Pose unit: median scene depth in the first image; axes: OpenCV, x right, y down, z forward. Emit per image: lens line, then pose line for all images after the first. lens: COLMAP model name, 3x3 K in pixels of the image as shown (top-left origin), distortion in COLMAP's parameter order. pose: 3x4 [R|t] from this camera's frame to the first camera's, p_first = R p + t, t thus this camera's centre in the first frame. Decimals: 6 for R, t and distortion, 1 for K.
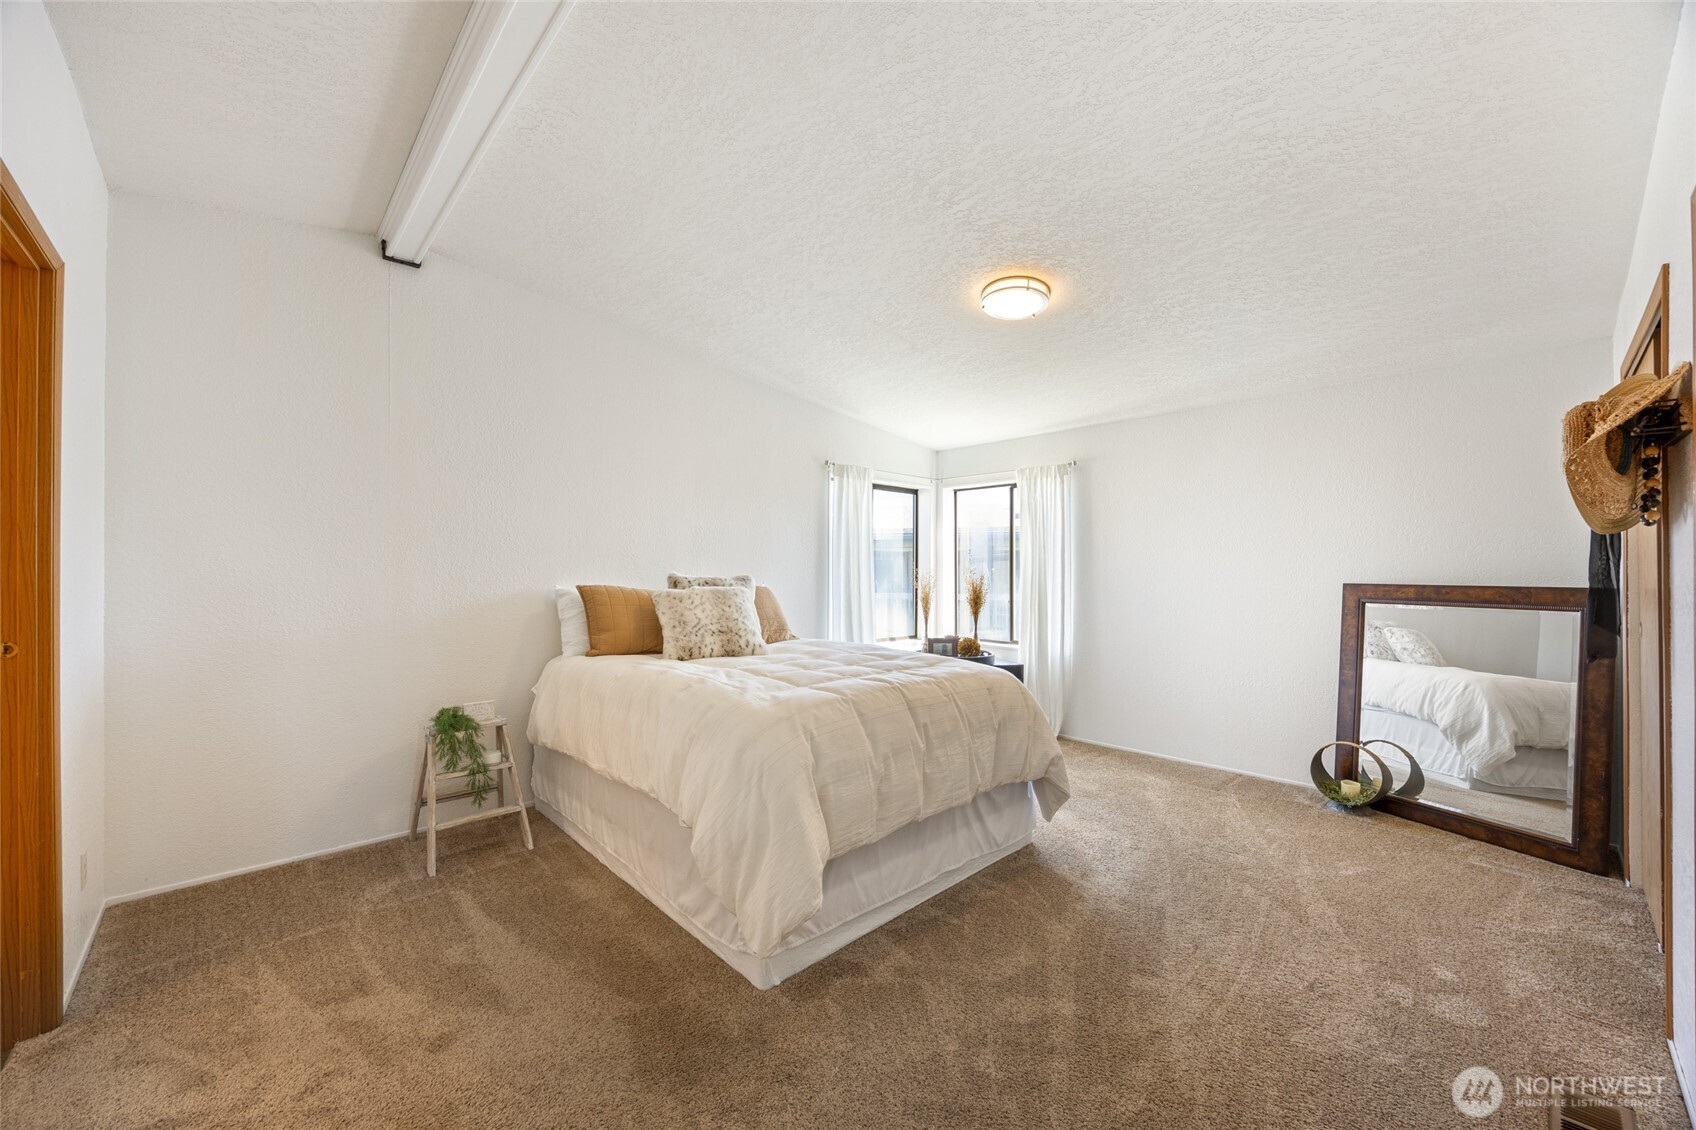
lens RADIAL K [[661.4, 0, 848.0], [0, 661.4, 565.0], [0, 0, 1]] dist [0.006876, -0.002002]
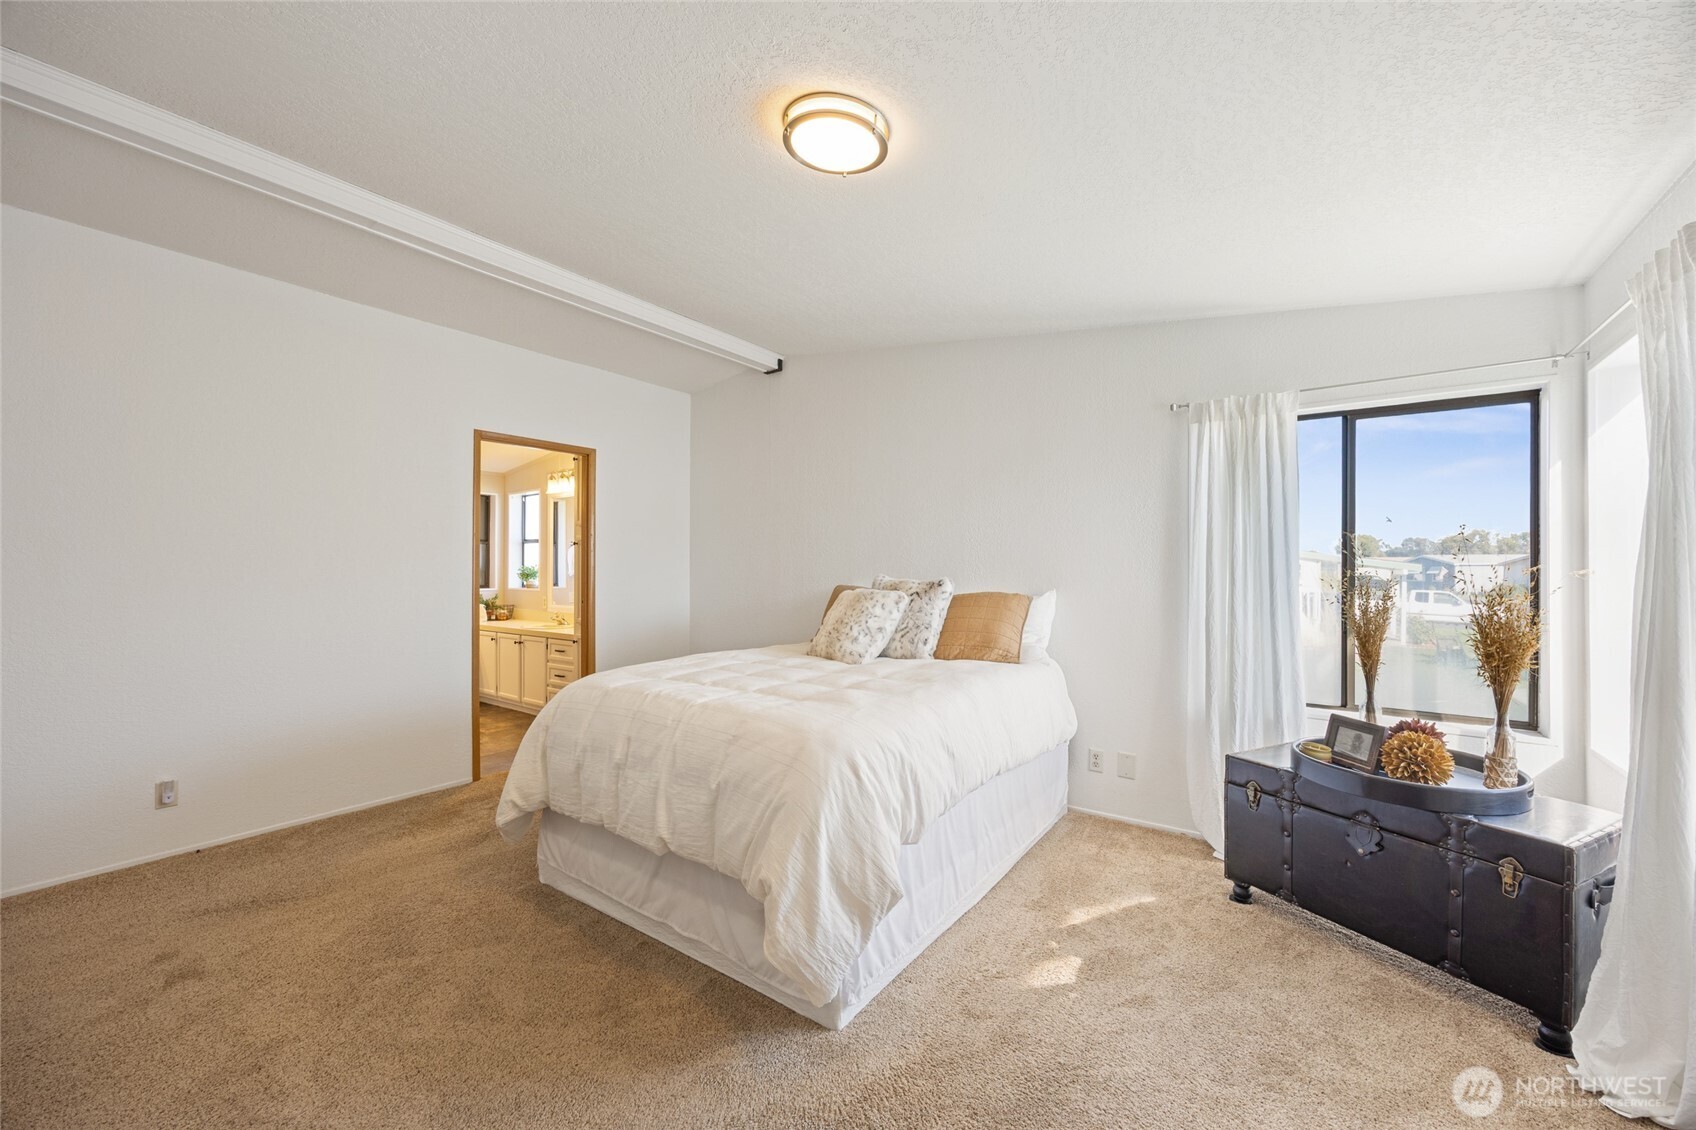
lens RADIAL K [[661.4, 0, 848.0], [0, 661.4, 565.0], [0, 0, 1]] dist [0.006876, -0.002002]
pose [[0.165512, -0.010173, -0.986155, 0.948802], [0.007603, 0.999930, -0.009039, 0.005418], [0.986178, -0.006002, 0.165578, 0.996562]]
